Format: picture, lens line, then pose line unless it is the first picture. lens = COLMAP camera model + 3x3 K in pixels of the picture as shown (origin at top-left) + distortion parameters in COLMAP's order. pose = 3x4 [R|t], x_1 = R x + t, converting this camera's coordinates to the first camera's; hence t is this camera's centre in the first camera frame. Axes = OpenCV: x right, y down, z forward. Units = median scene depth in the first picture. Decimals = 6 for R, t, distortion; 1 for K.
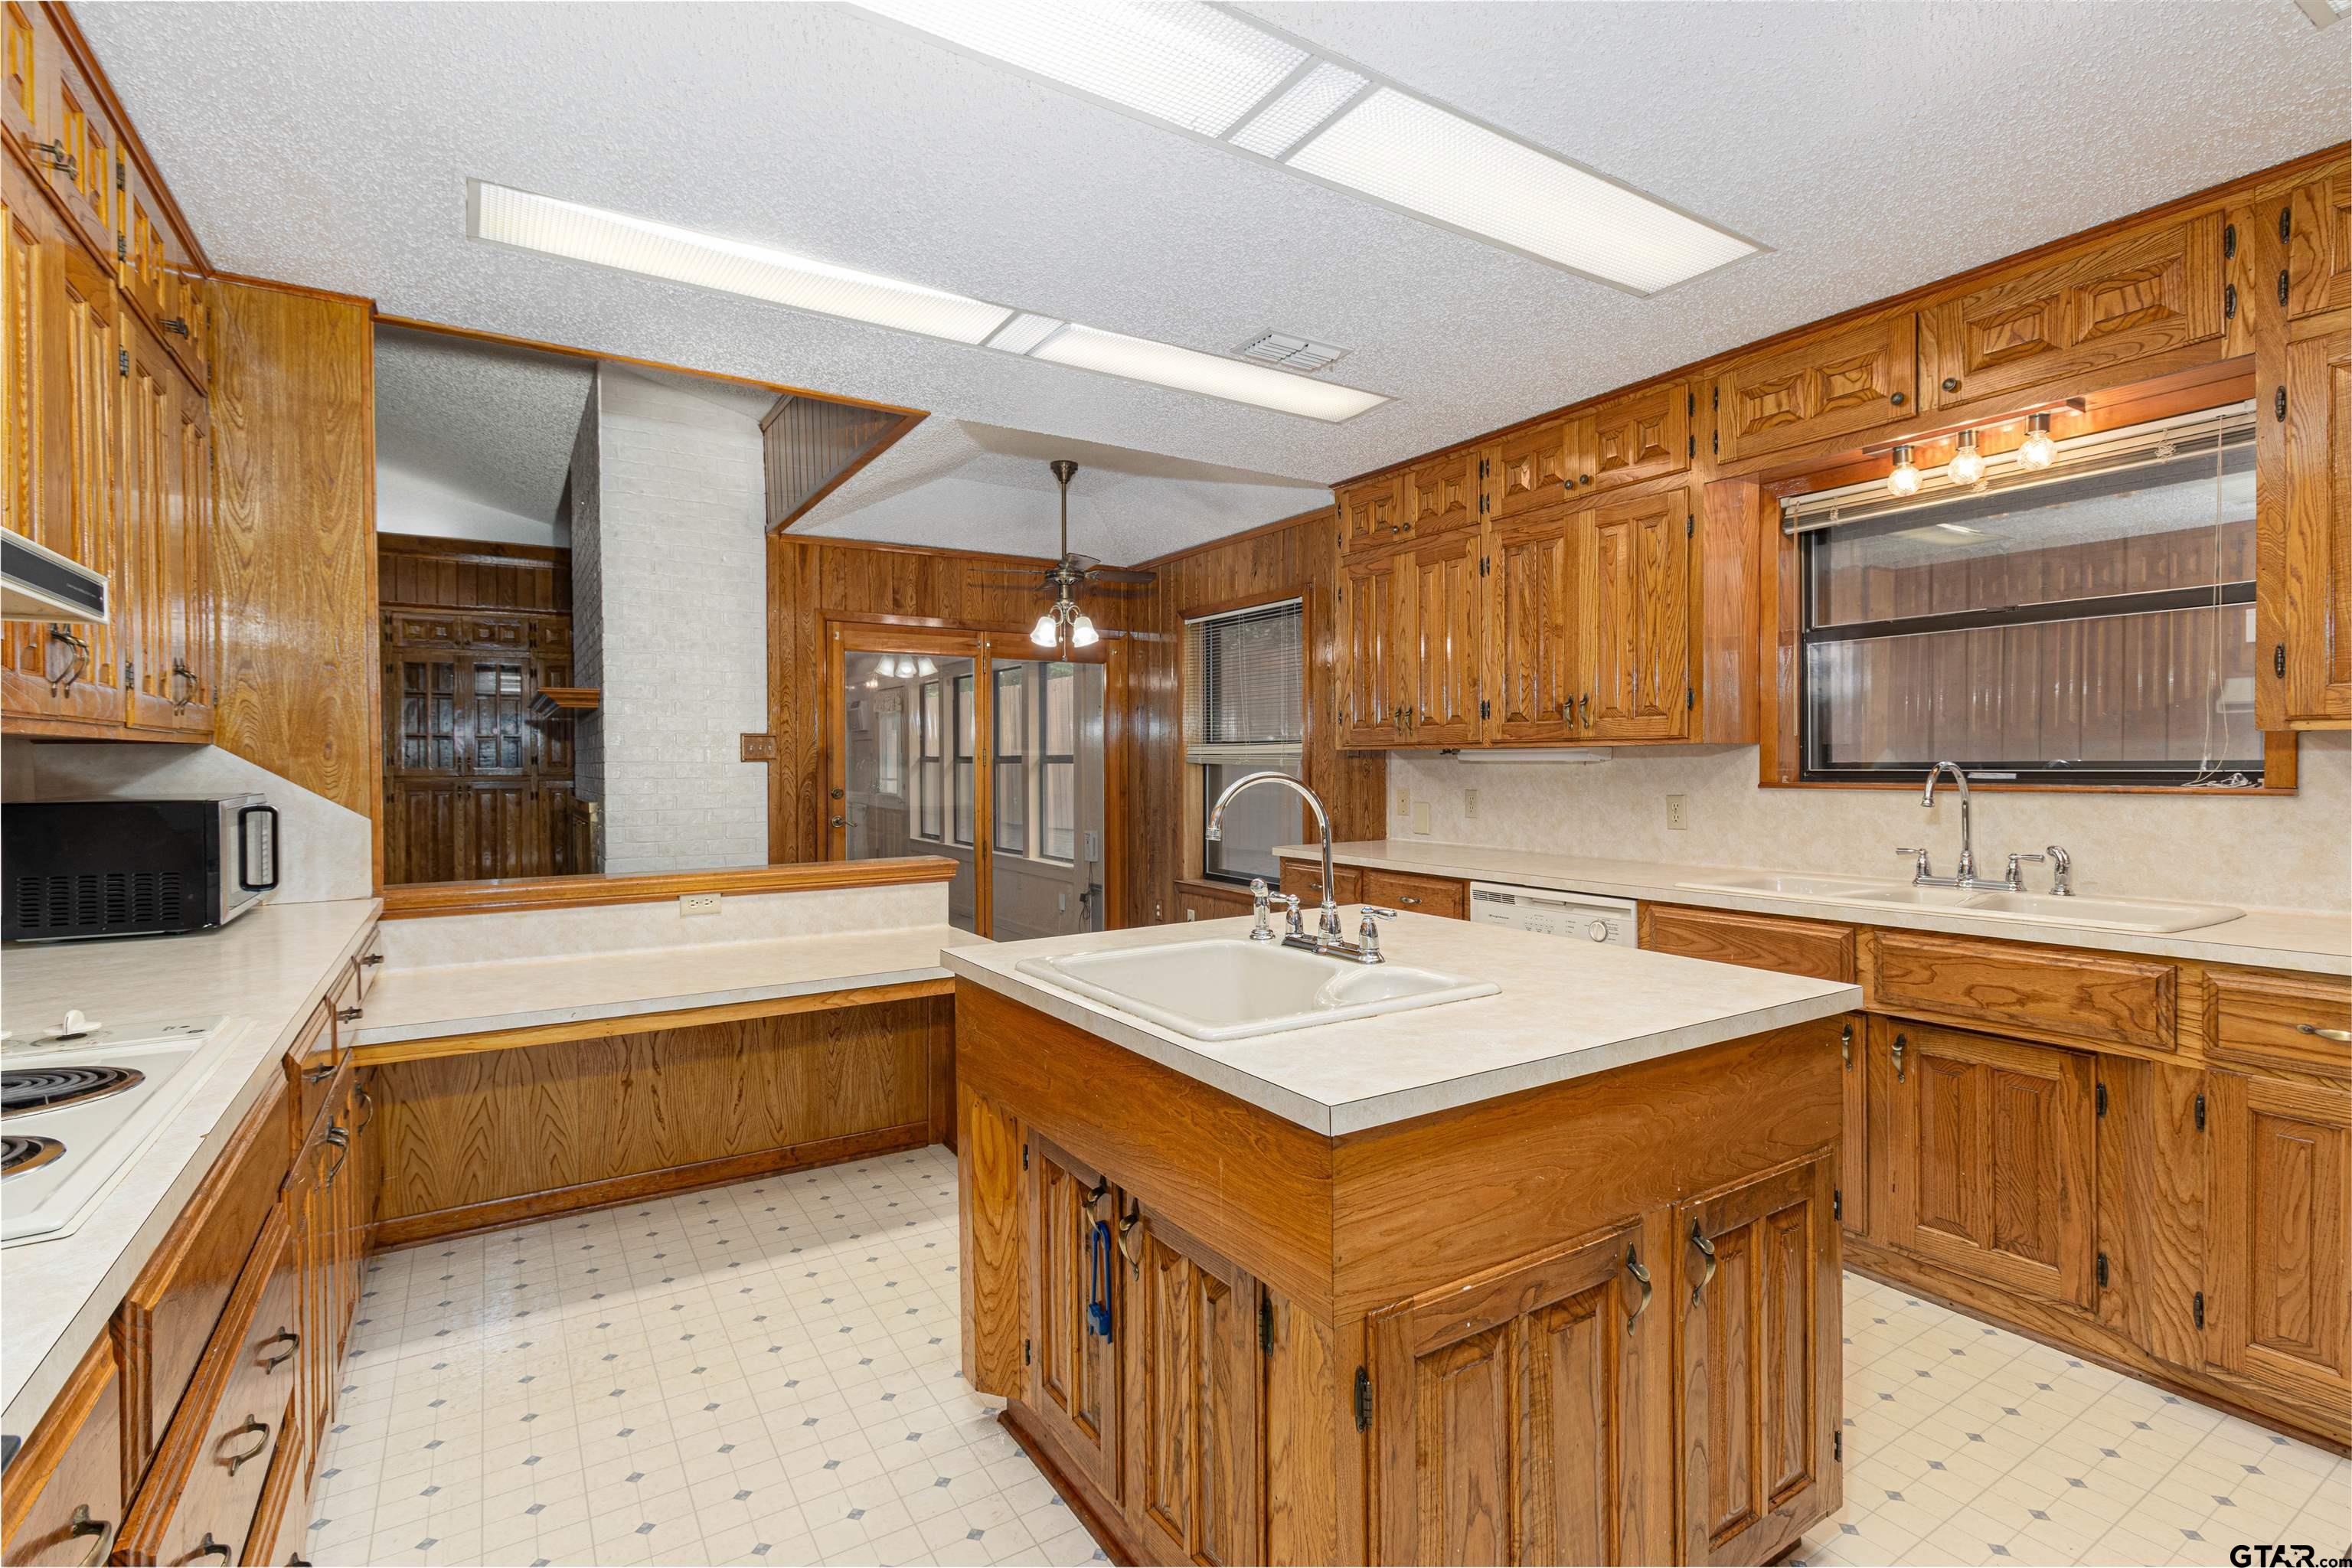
lens RADIAL K [[1087.5, 0, 1170.9], [0, 1087.5, 783.9], [0, 0, 1]] dist [-0.001099, 0.001112]
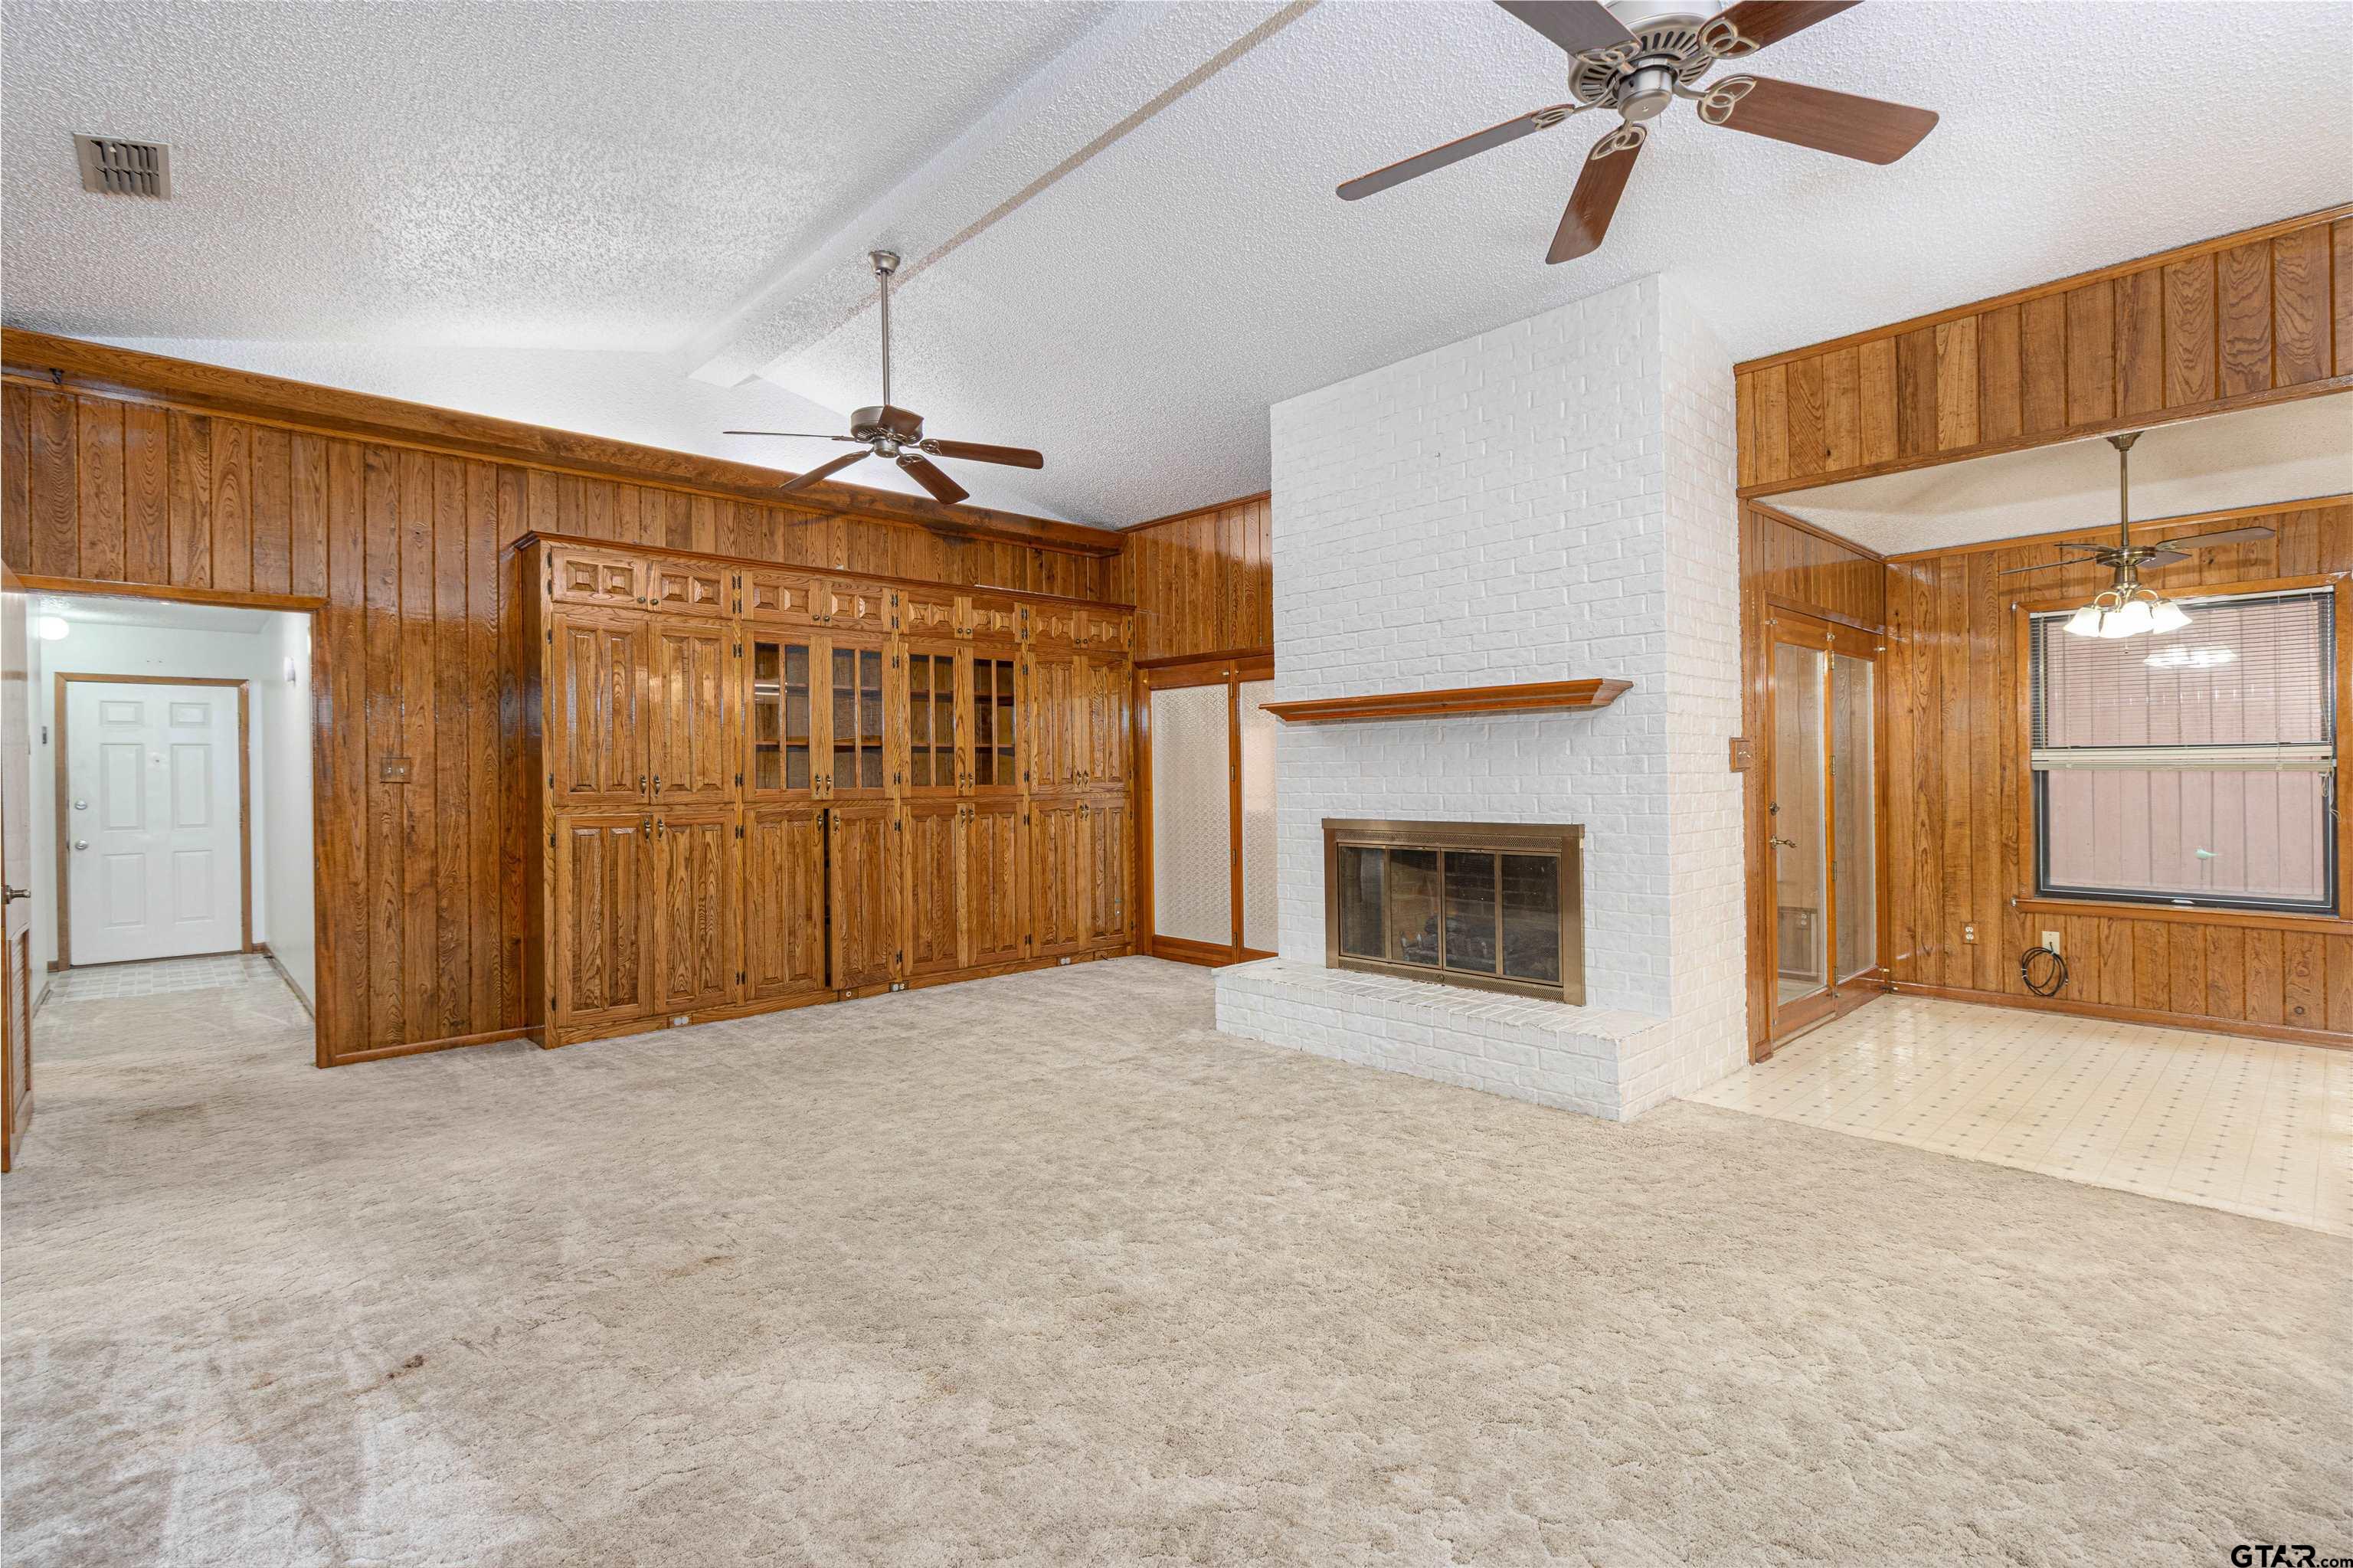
lens RADIAL K [[1088.0, 0, 1188.7], [0, 1088.0, 774.4], [0, 0, 1]] dist [-0.001099, 0.001112]
pose [[0.980951, -0.010529, 0.193968, -1.624999], [0.015584, 0.999577, -0.024552, -0.008607], [-0.193627, 0.027107, 0.980701, 0.471788]]
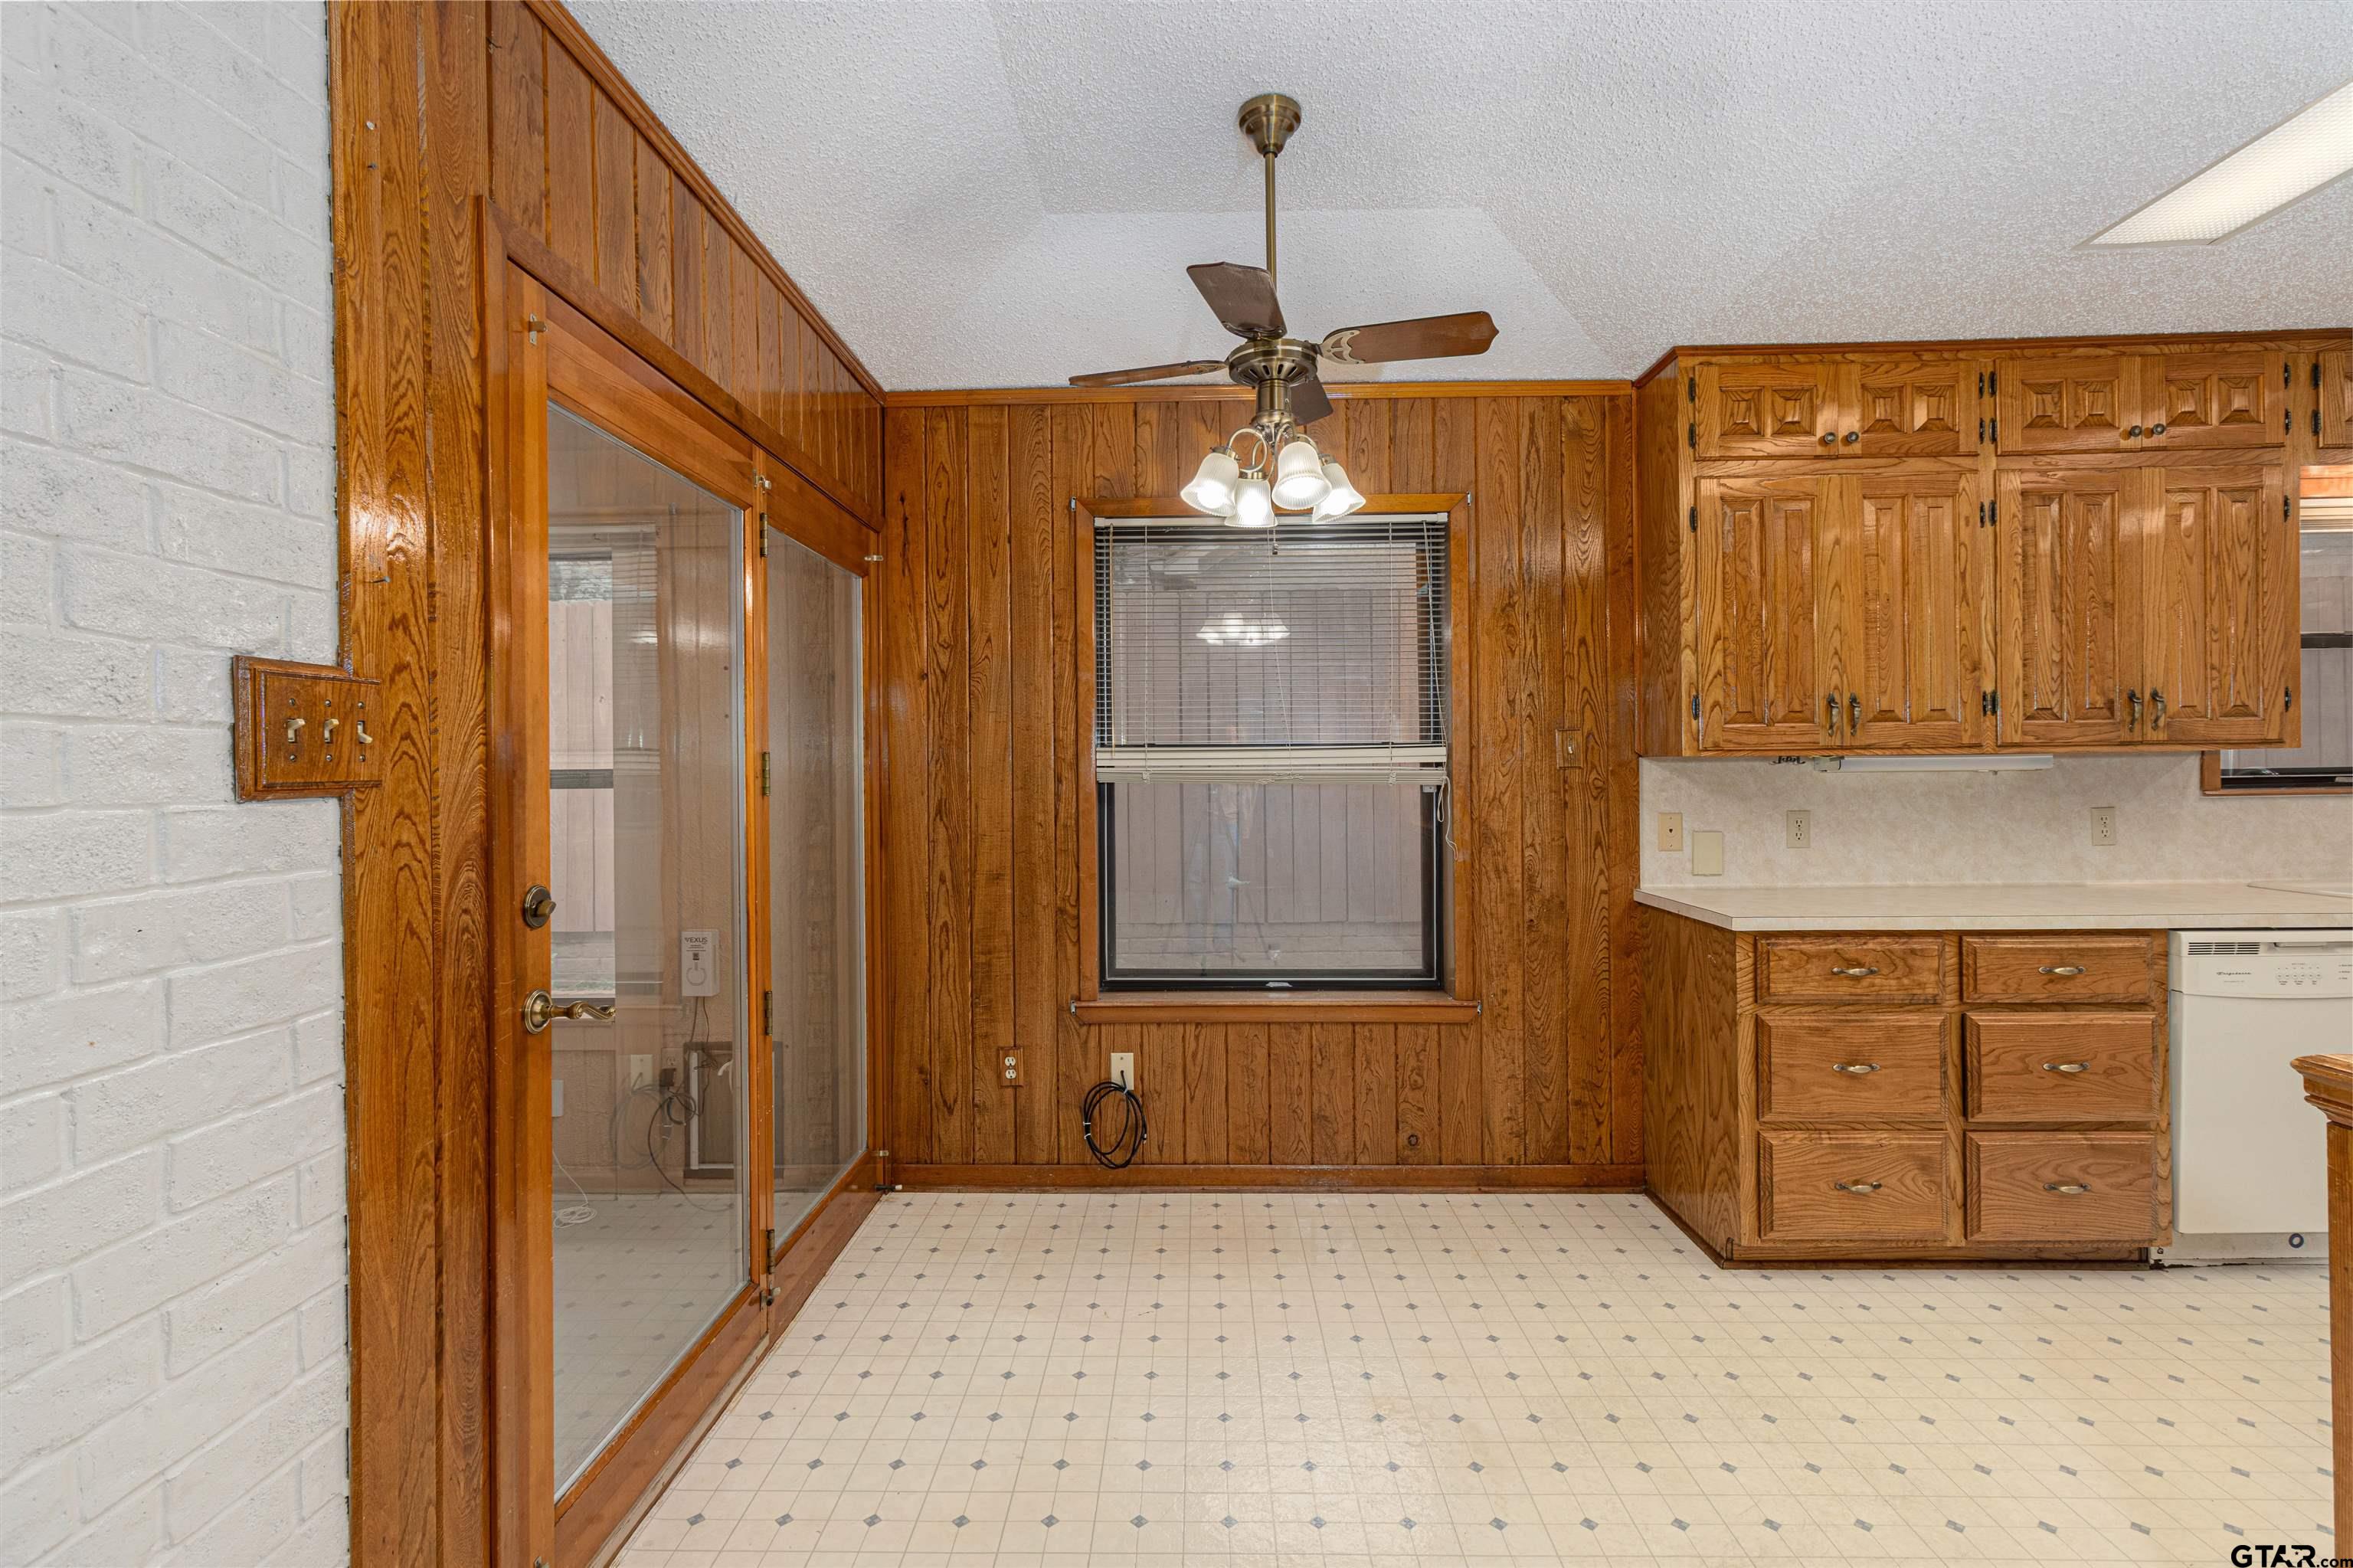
lens RADIAL K [[1088.0, 0, 1176.4], [0, 1088.0, 776.5], [0, 0, 1]] dist [-0.001099, 0.001112]
pose [[0.551303, -0.006321, 0.834281, -0.791359], [0.028061, 0.999546, -0.010970, -0.029692], [-0.833833, 0.029458, 0.551230, 1.278000]]
